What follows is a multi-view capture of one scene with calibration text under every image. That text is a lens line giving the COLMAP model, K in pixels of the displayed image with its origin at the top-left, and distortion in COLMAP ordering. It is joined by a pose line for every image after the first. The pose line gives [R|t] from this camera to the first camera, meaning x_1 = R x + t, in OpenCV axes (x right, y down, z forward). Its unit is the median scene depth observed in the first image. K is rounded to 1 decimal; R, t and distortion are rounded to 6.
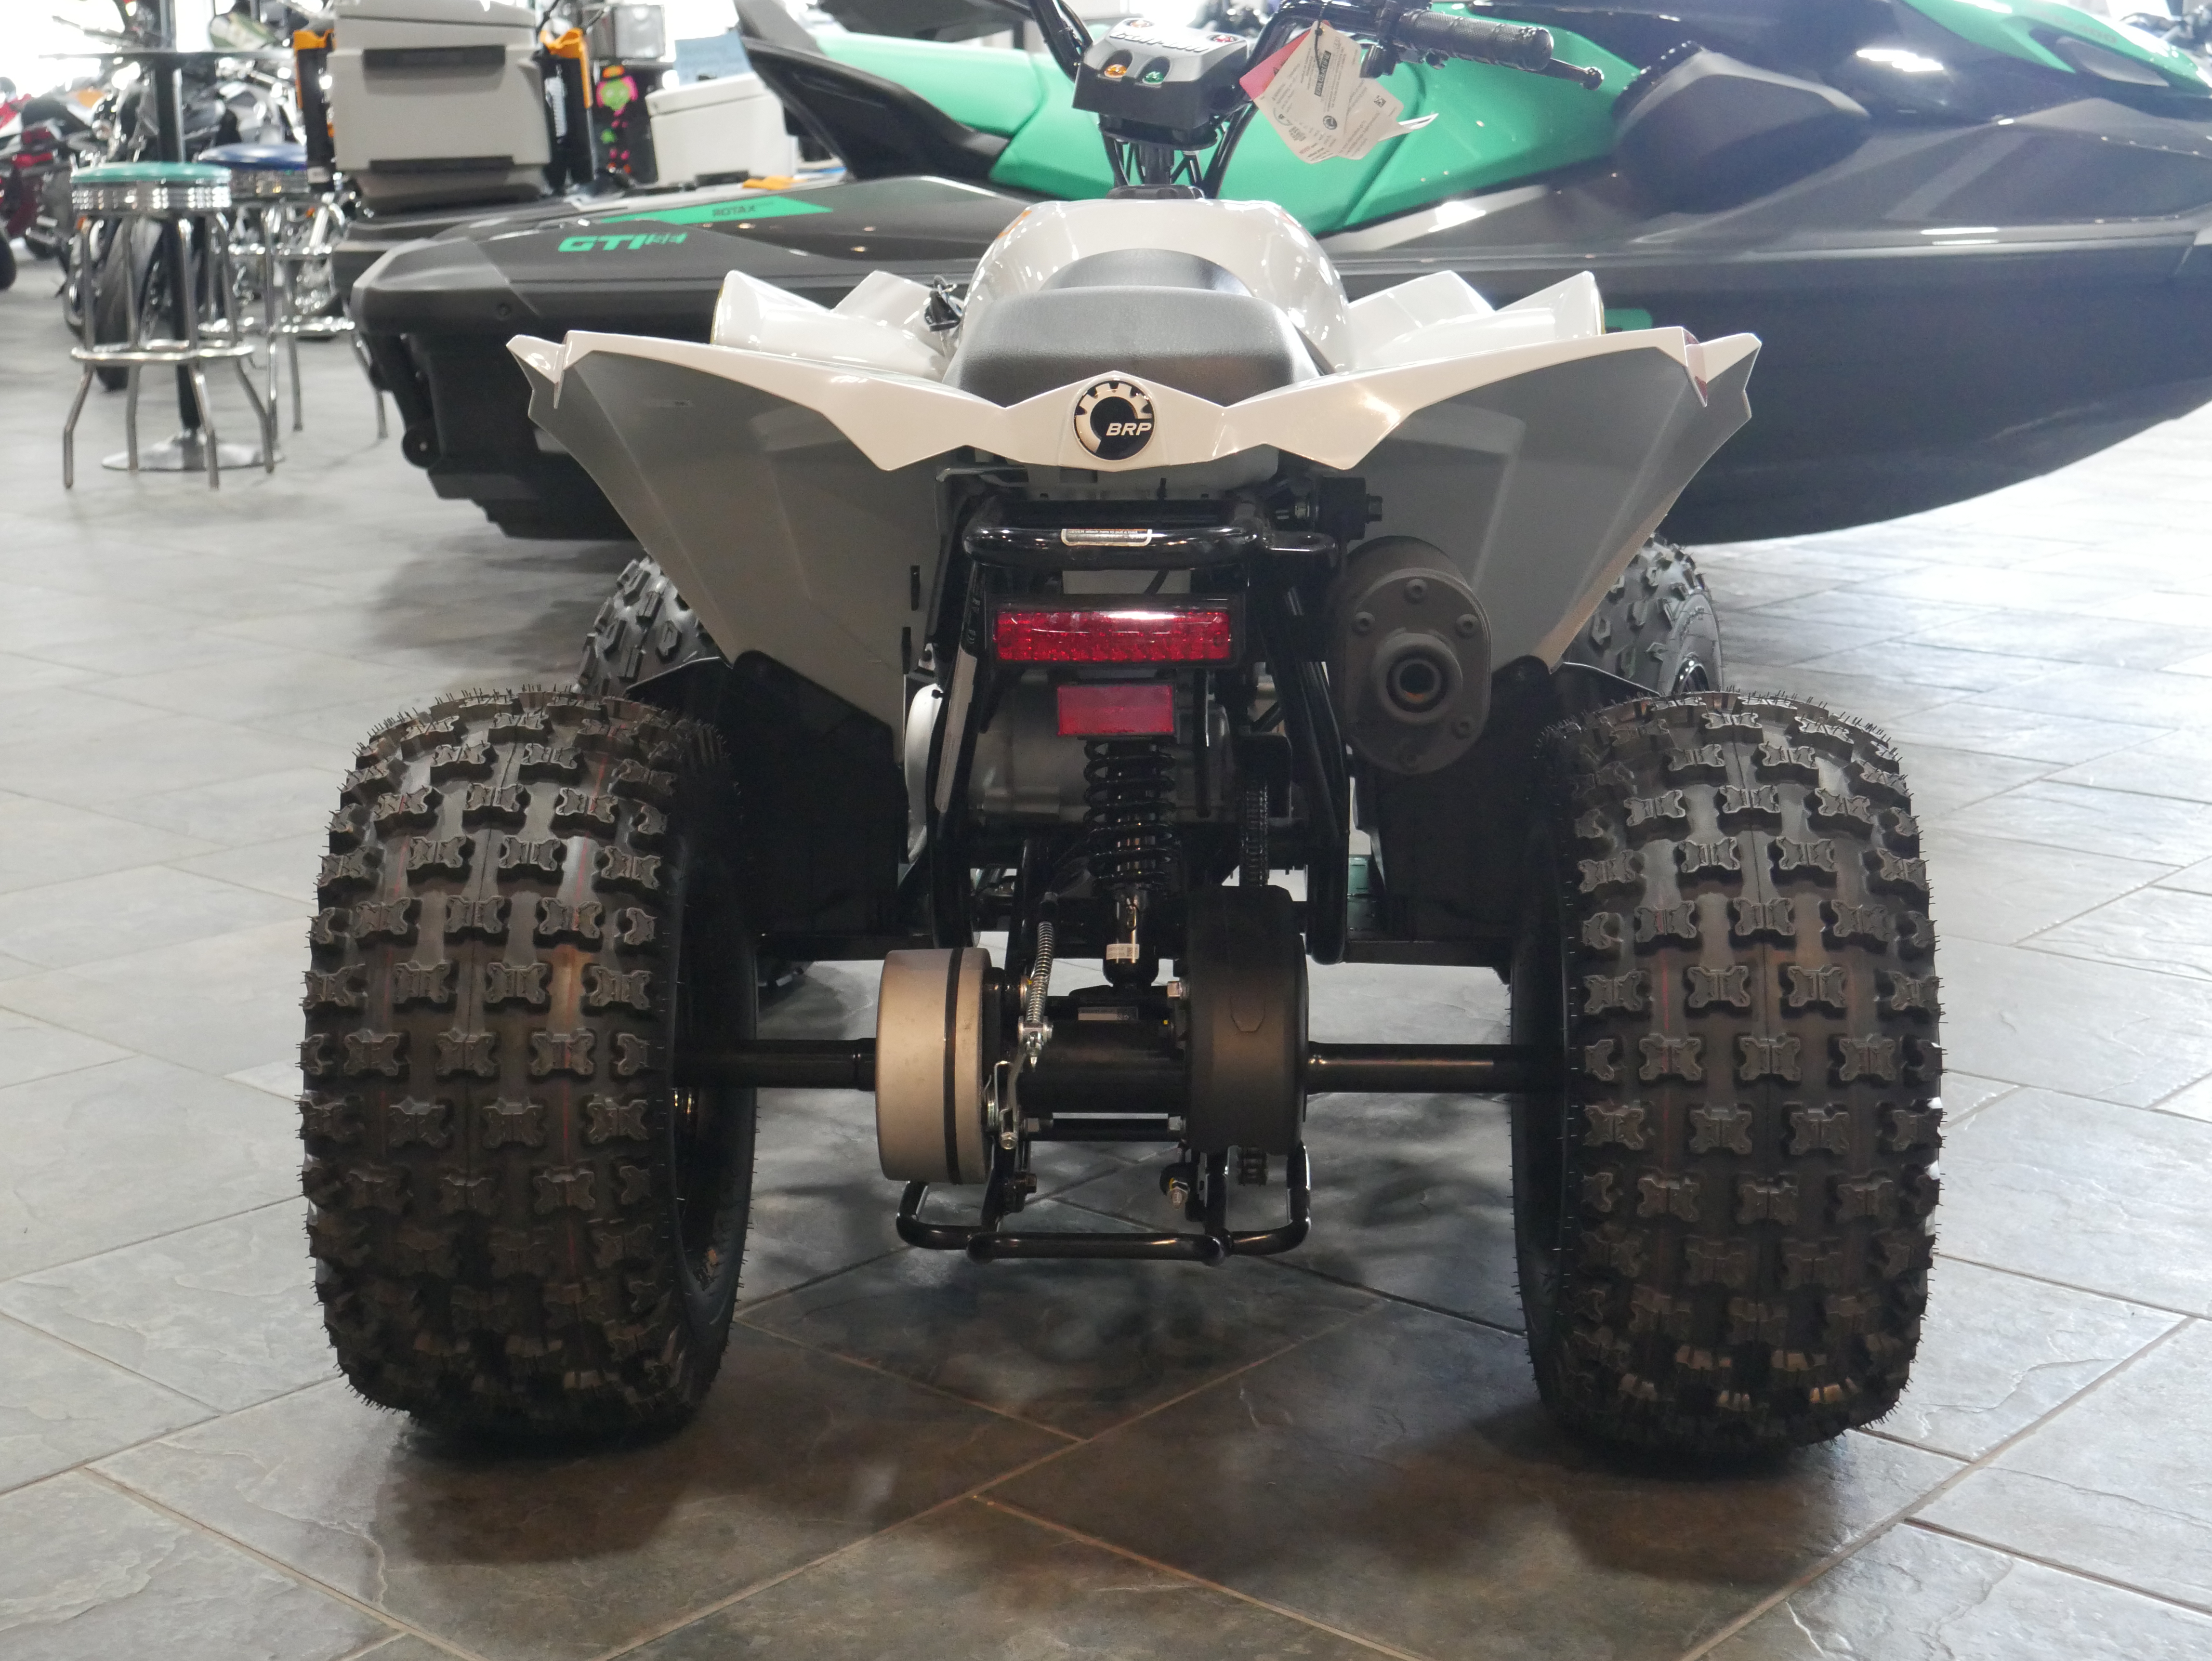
lens RADIAL K [[3129.0, 0, 1118.1], [0, 3129.0, 830.4], [0, 0, 1]] dist [0.038672, 0.000000]
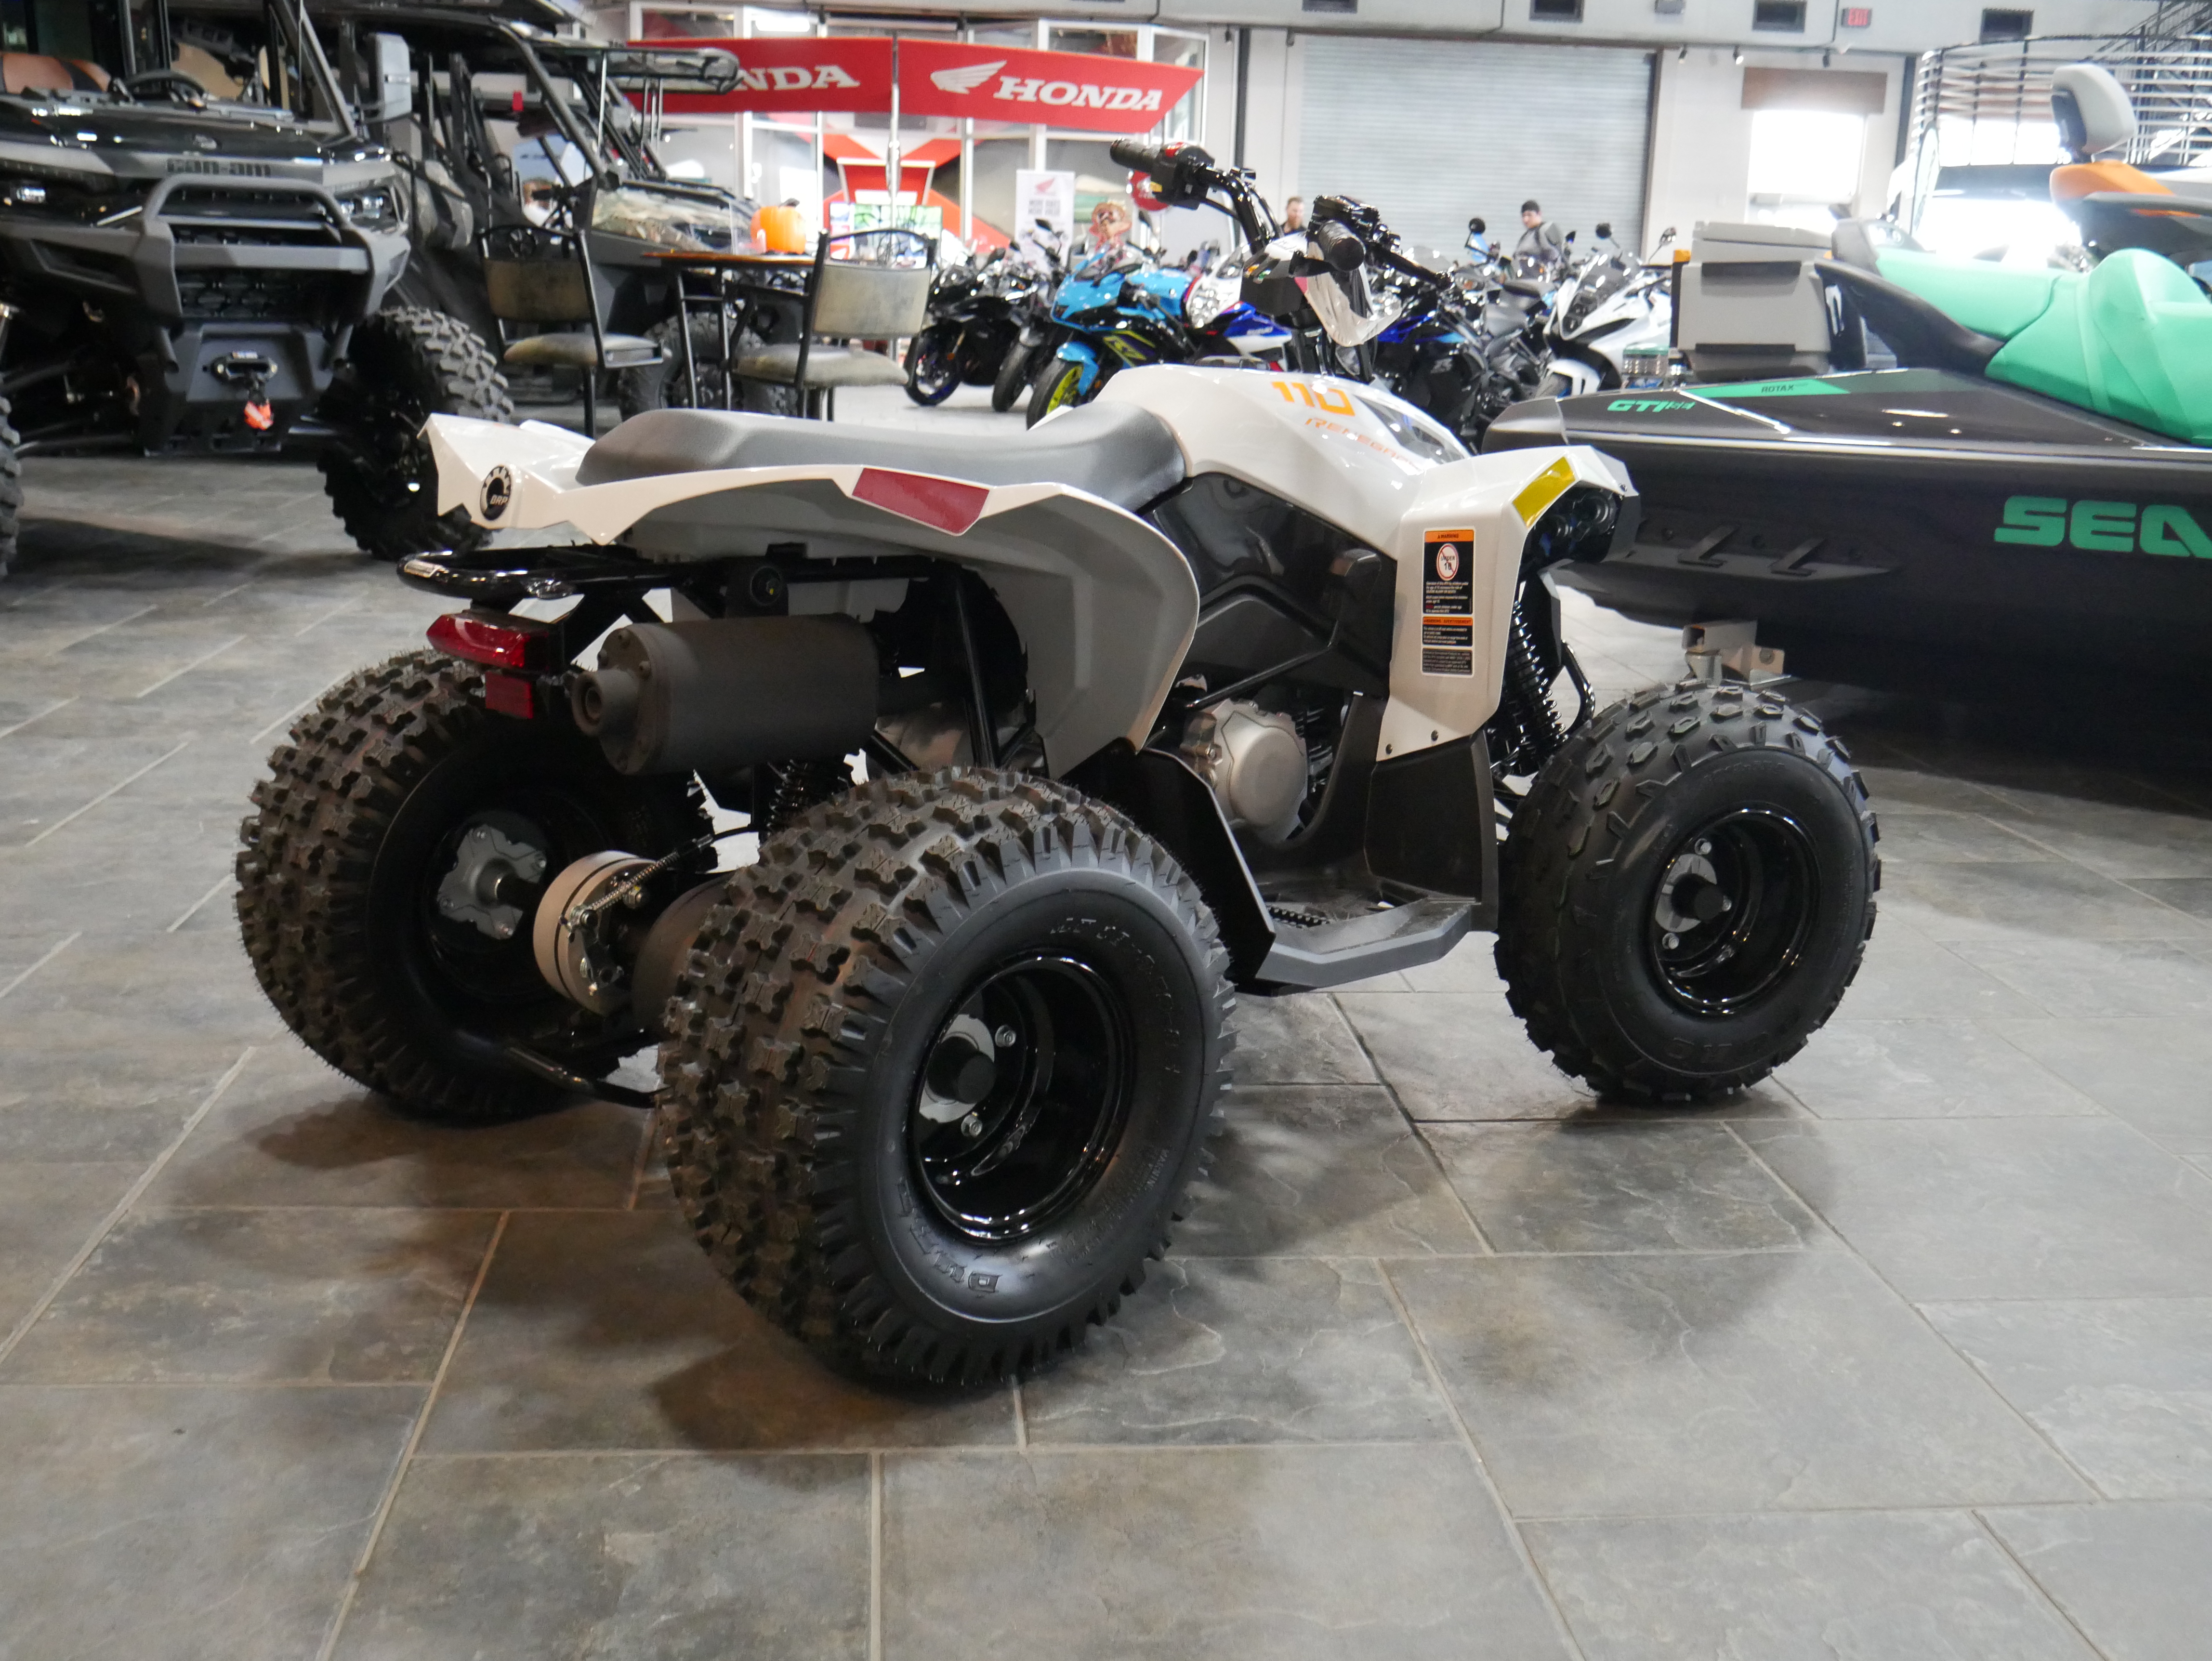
lens RADIAL K [[2244.1, 0, 1100.2], [0, 2244.1, 822.6], [0, 0, 1]] dist [-0.012333, 0.000000]
pose [[0.717585, 0.184652, -0.671547, 0.326249], [-0.185464, 0.980061, 0.071304, -0.037933], [0.671323, 0.073381, 0.737523, 0.153057]]
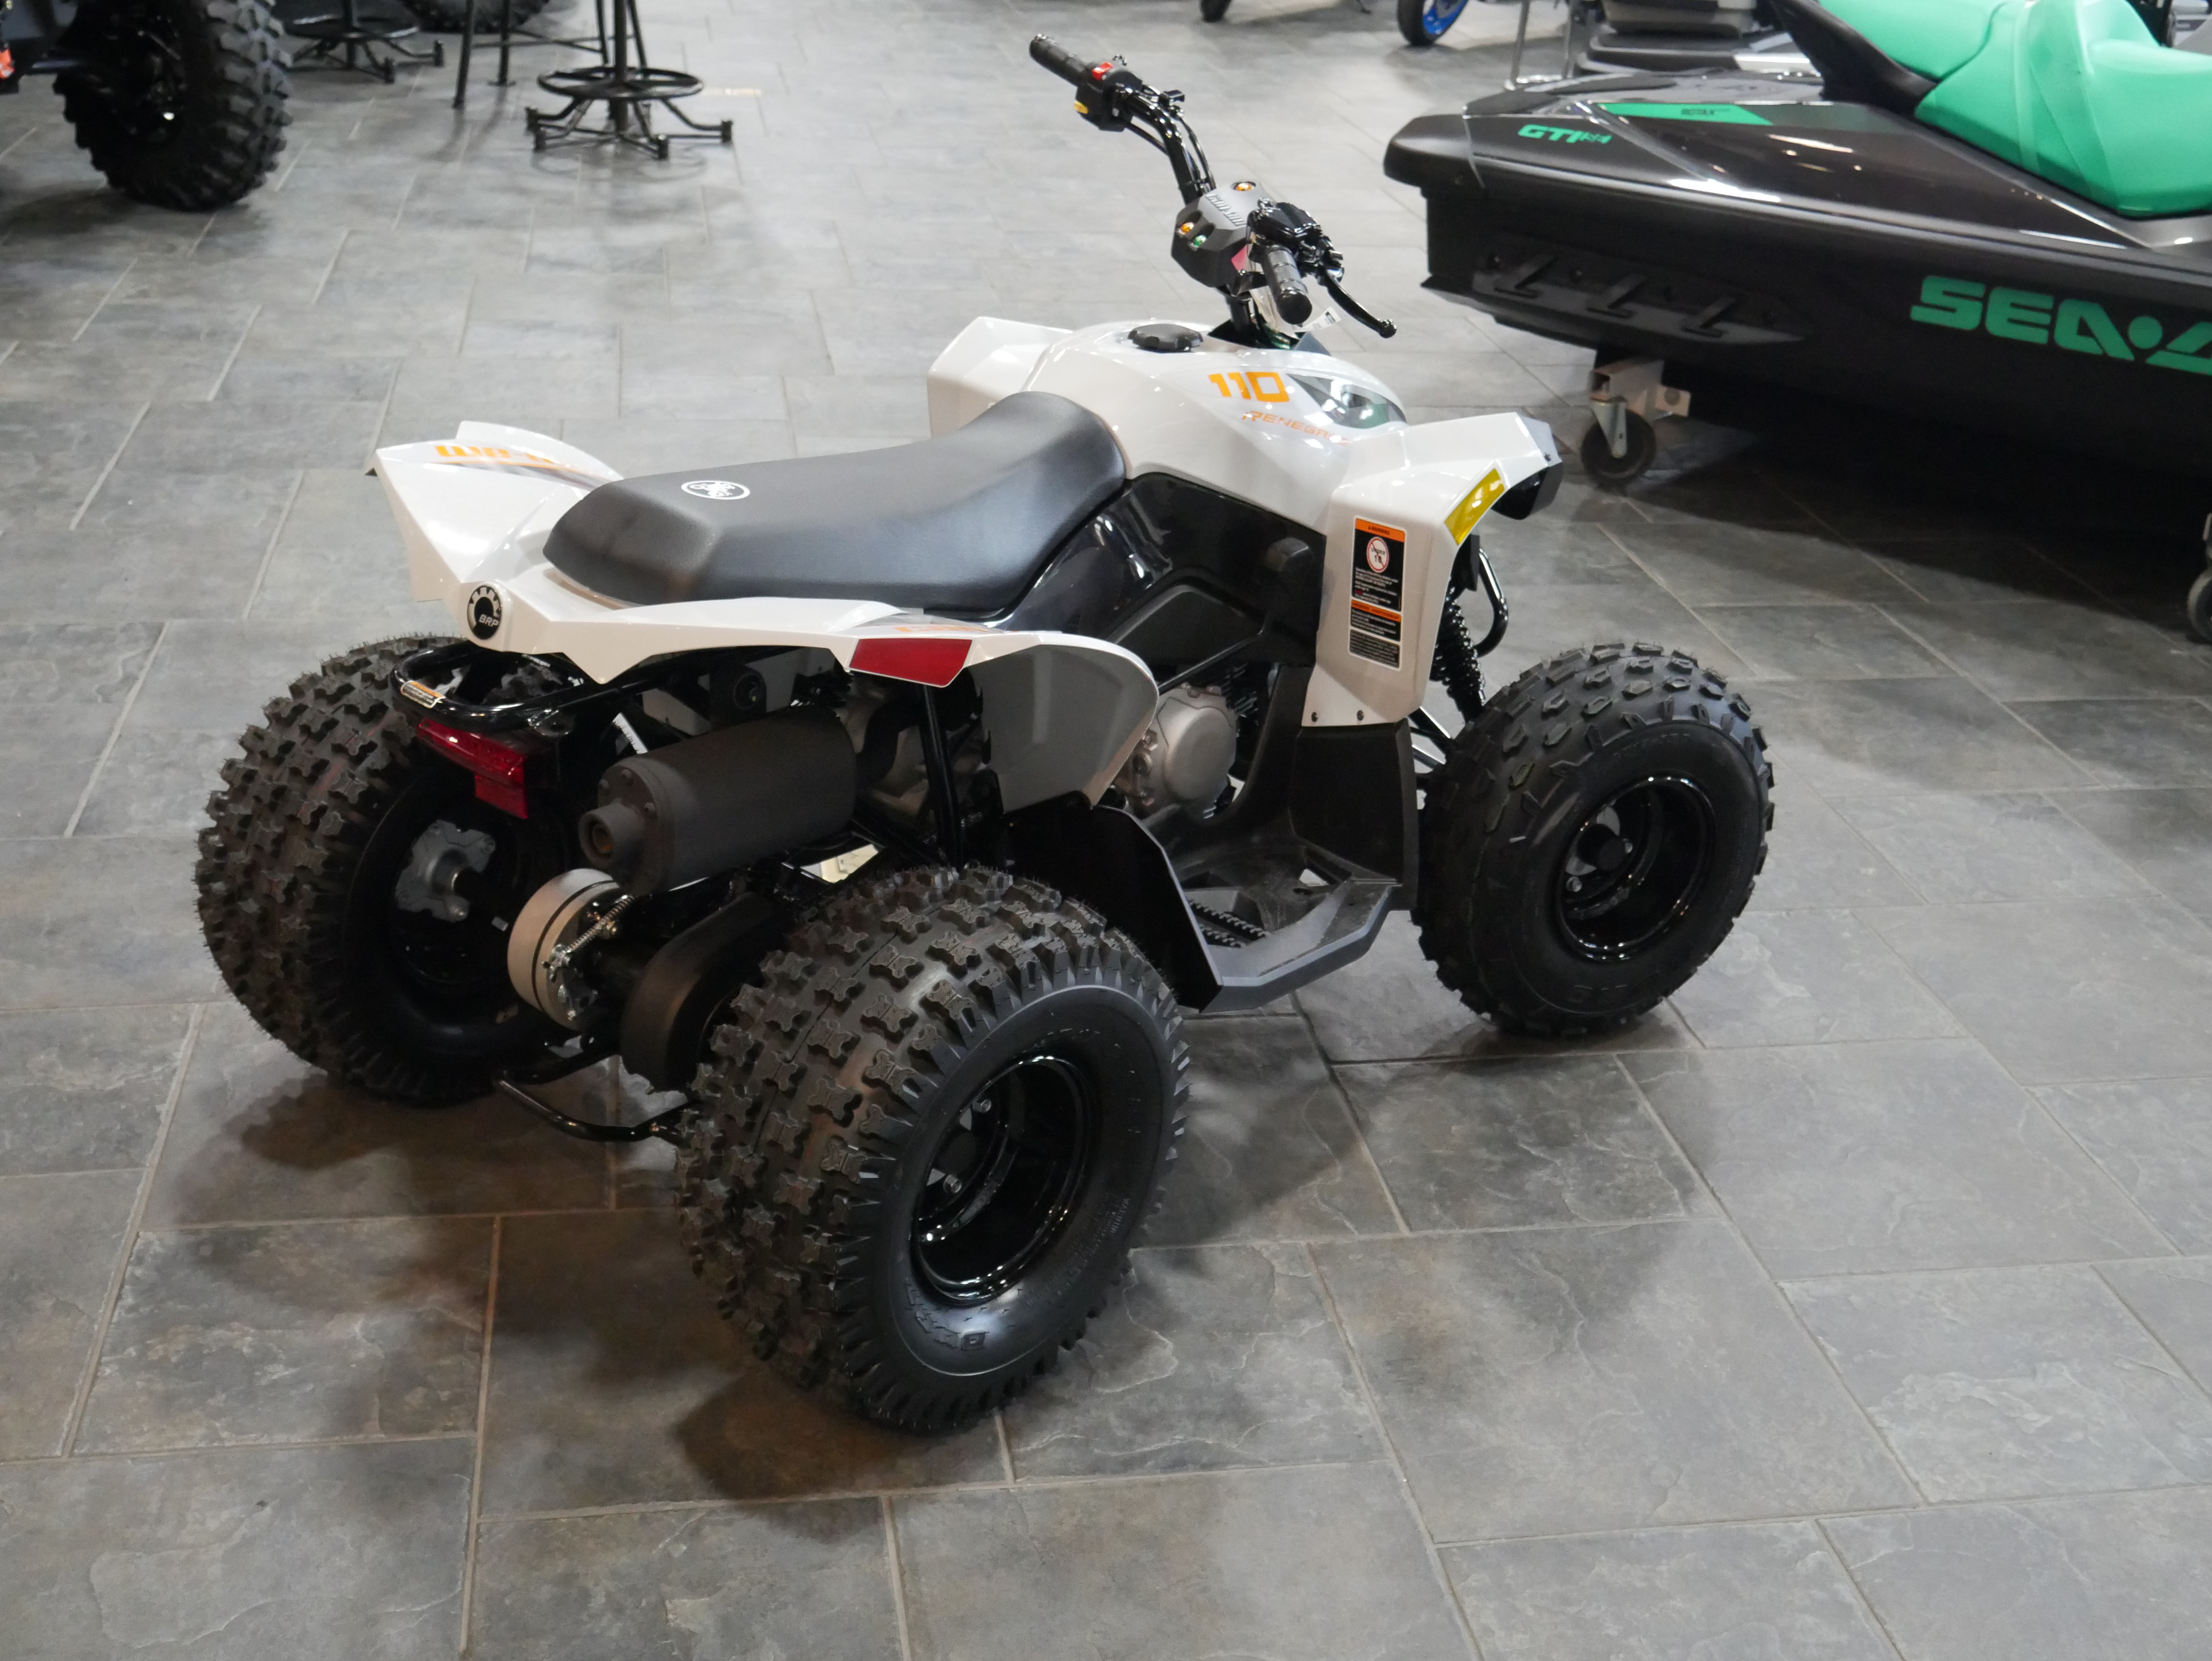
lens RADIAL K [[2521.4, 0, 1105.9], [0, 2521.4, 835.1], [0, 0, 1]] dist [-0.004131, 0.000000]
pose [[0.767463, 0.310041, -0.561137, 0.330573], [-0.193777, 0.946526, 0.257950, -0.140763], [0.611106, -0.089231, 0.786503, 0.078835]]
